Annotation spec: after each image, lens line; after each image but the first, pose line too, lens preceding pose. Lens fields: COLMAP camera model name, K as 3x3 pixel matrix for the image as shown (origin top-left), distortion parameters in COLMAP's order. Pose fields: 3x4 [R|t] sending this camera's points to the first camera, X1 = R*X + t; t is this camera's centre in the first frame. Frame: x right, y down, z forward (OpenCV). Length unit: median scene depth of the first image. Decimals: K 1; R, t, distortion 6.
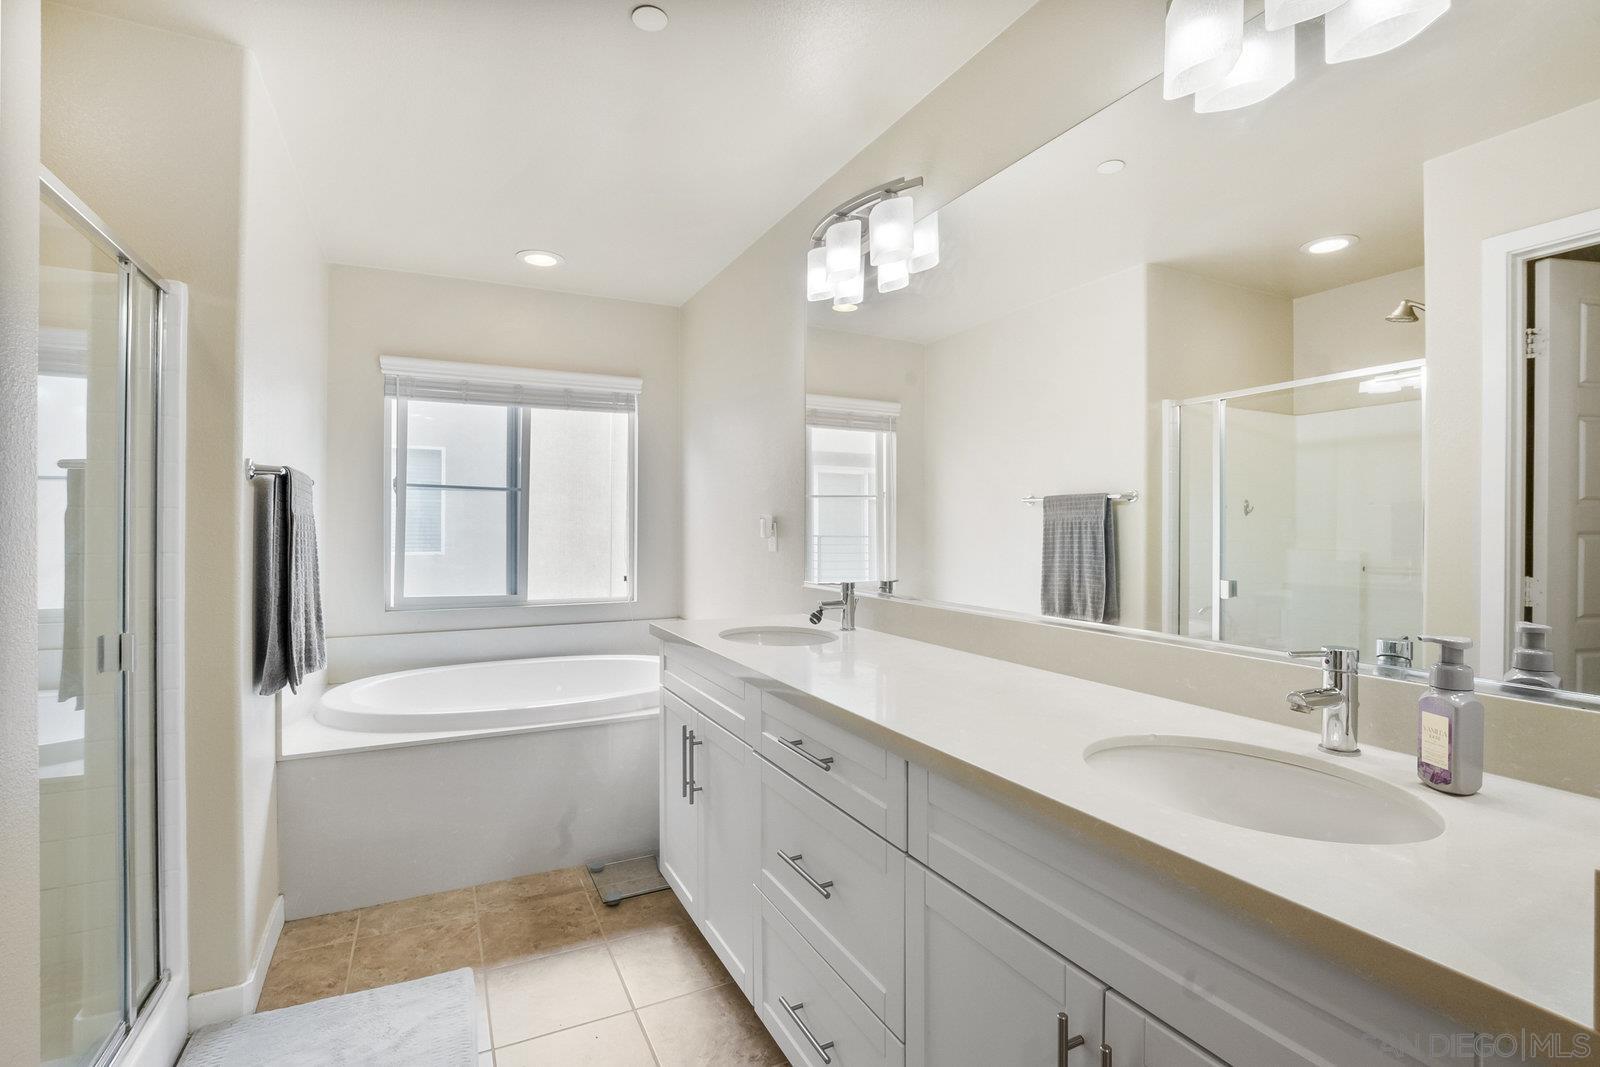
lens RADIAL K [[739.9, 0, 794.0], [0, 739.9, 534.4], [0, 0, 1]] dist [-0.029181, -0.000009]
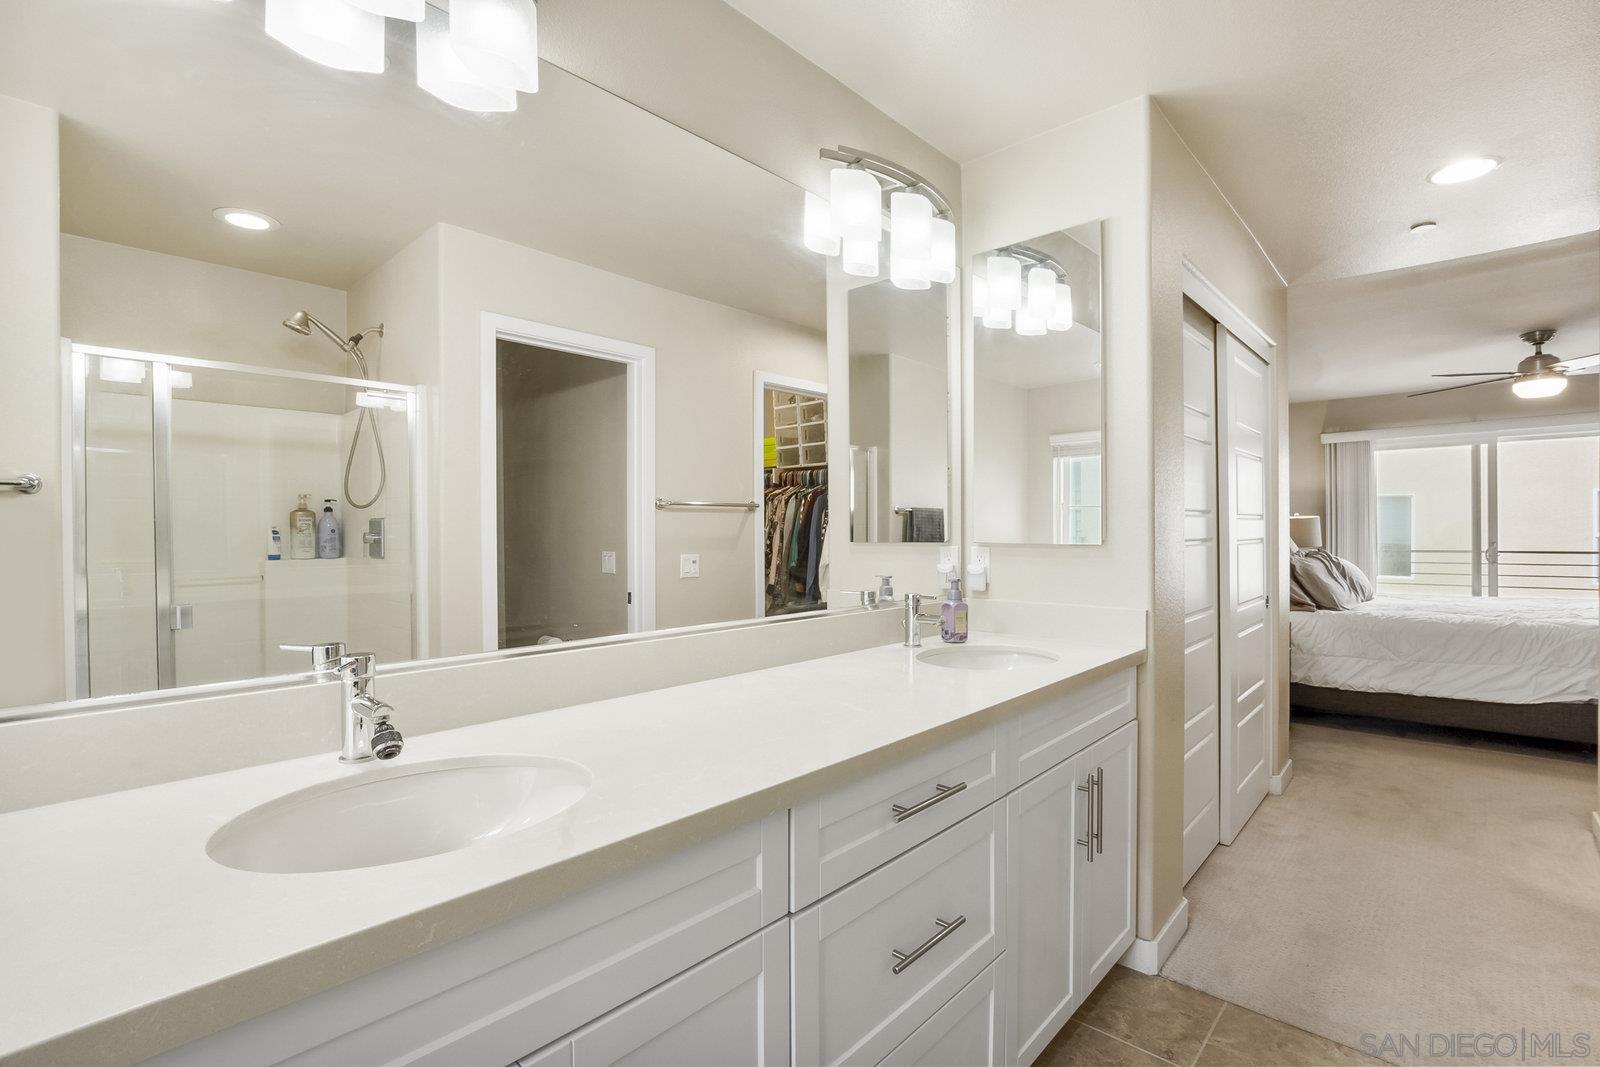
lens RADIAL K [[739.9, 0, 794.0], [0, 739.9, 534.4], [0, 0, 1]] dist [-0.029181, -0.000009]
pose [[-0.331544, -0.007701, 0.943408, -0.731750], [0.008568, 0.999901, 0.011173, -0.020083], [-0.943401, 0.011788, -0.331445, 1.437335]]
